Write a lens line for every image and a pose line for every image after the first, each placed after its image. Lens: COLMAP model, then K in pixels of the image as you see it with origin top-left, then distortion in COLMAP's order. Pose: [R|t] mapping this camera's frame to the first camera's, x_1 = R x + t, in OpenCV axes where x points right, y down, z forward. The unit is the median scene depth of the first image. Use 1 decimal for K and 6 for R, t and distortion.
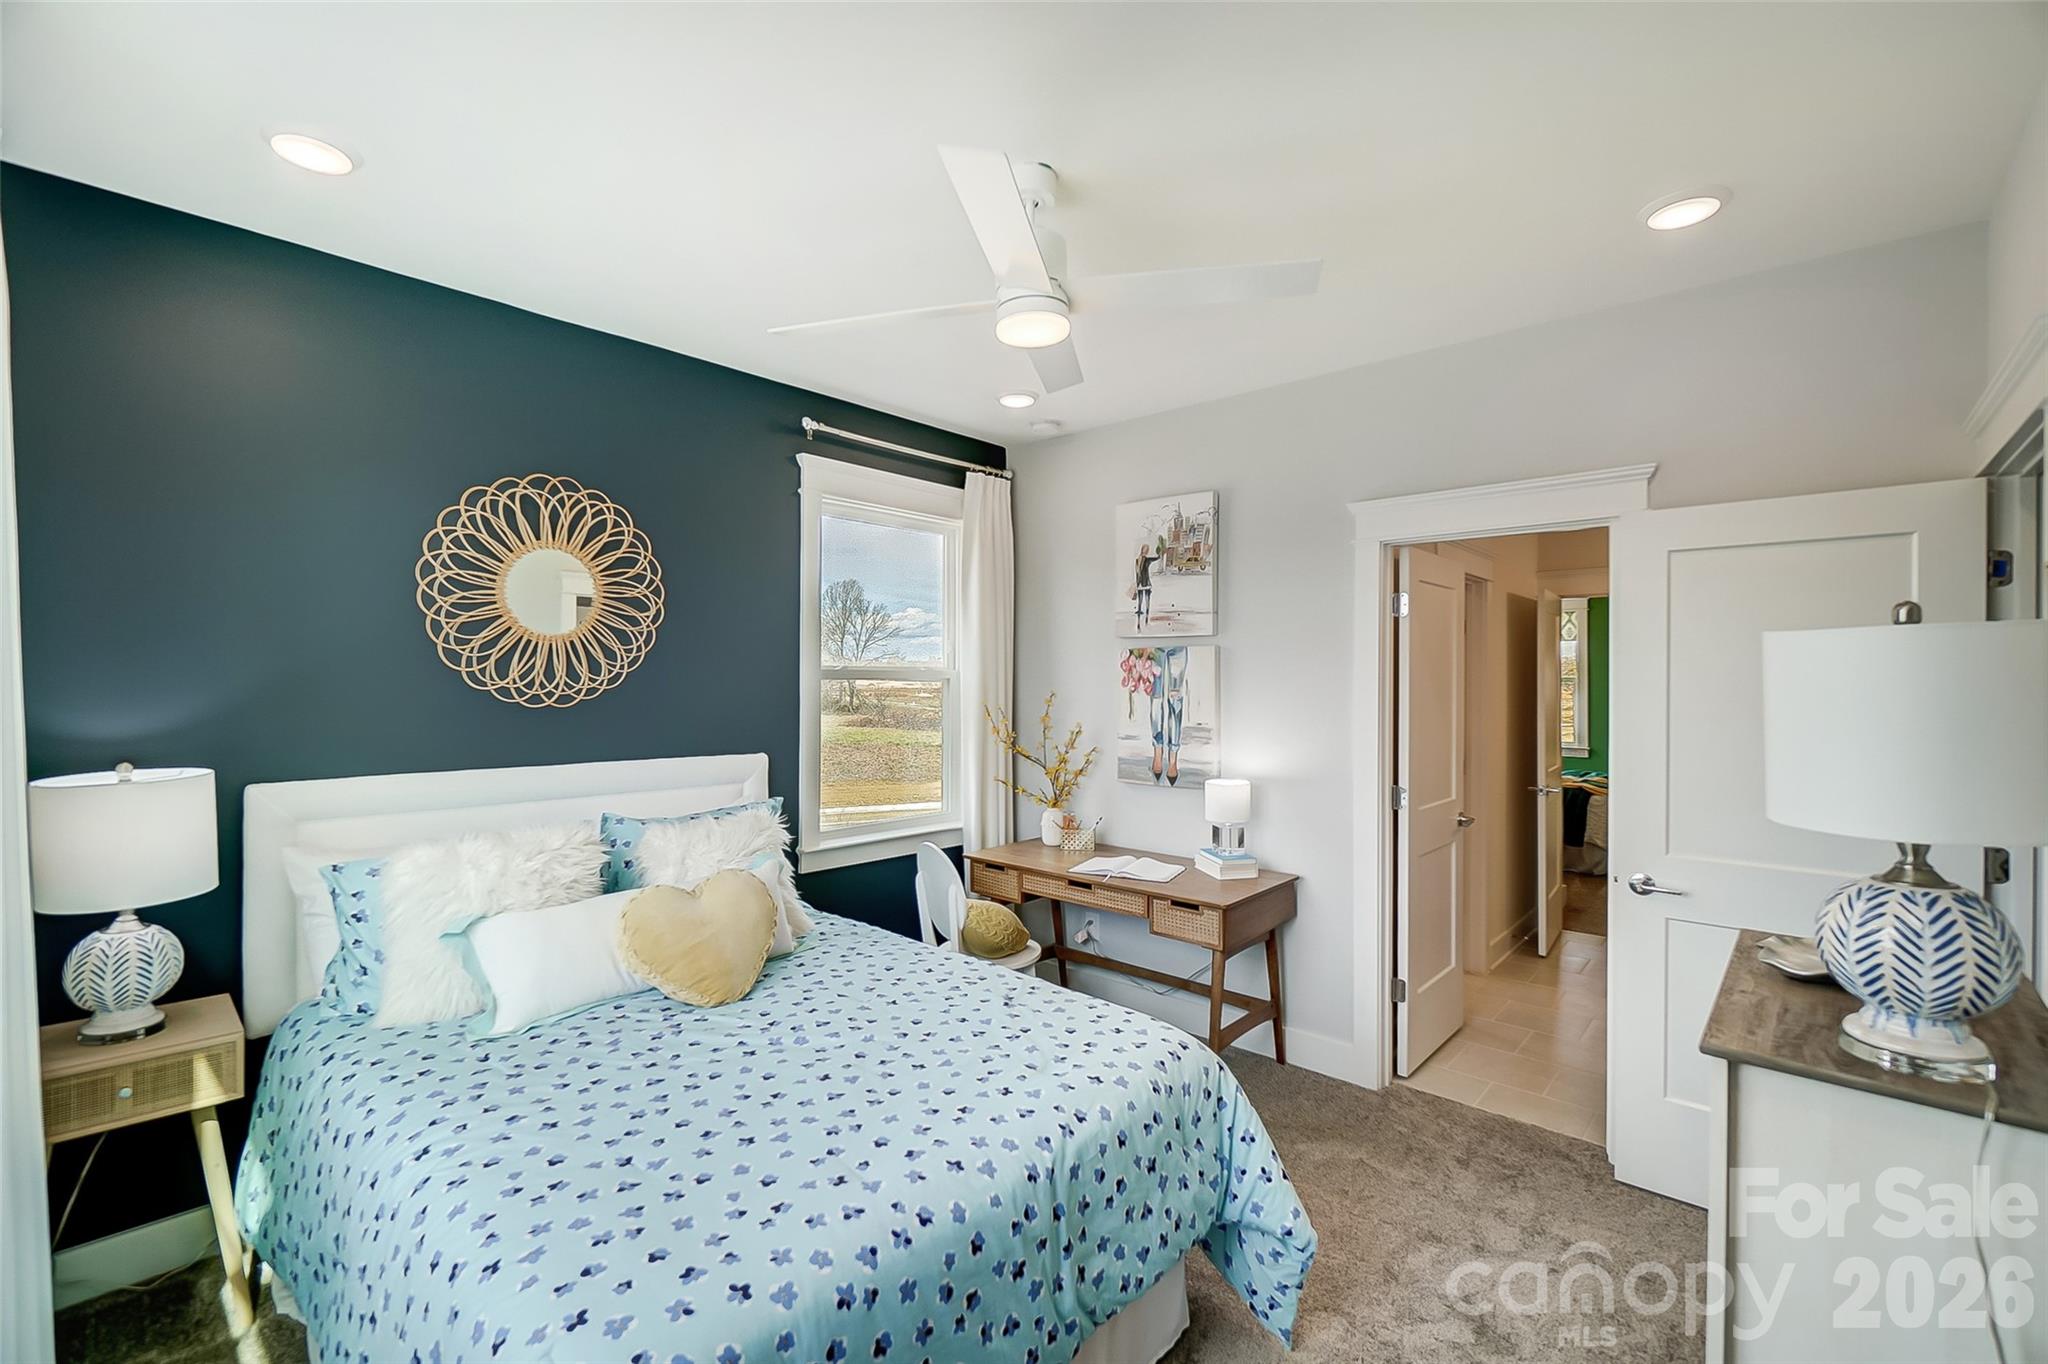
lens RADIAL K [[874.4, 0, 1006.9], [0, 874.4, 681.7], [0, 0, 1]] dist [-0.004173, -0.000367]
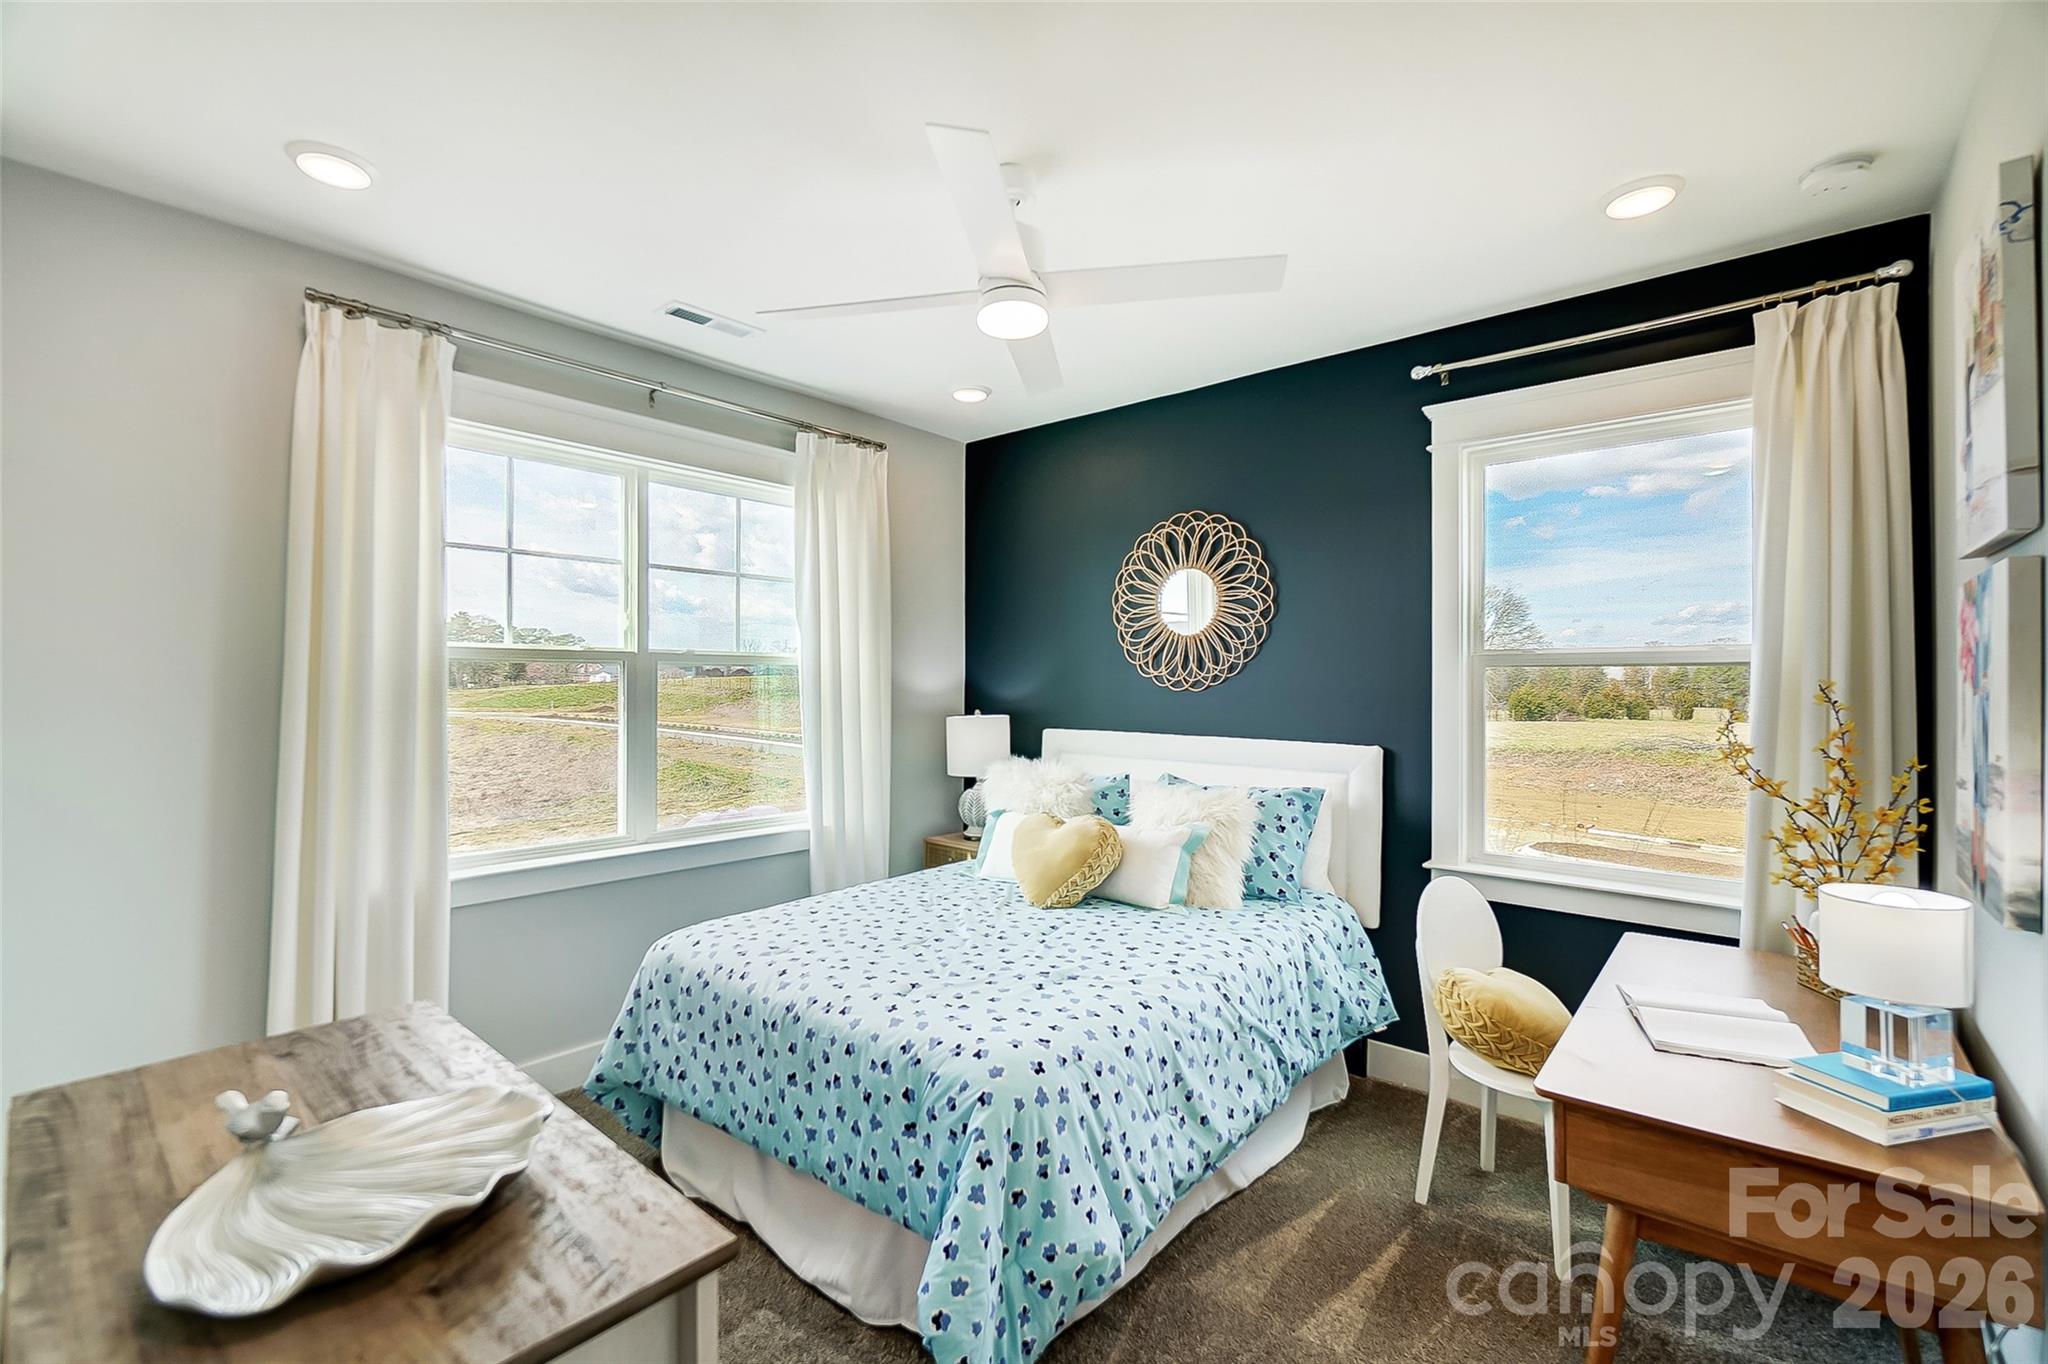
lens RADIAL K [[874.4, 0, 1006.9], [0, 874.4, 681.7], [0, 0, 1]] dist [-0.004173, -0.000367]
pose [[0.036424, -0.006207, -0.999317, 0.774459], [-0.005513, 0.999964, -0.006412, 0.025716], [0.999321, 0.005743, 0.036388, 0.692608]]
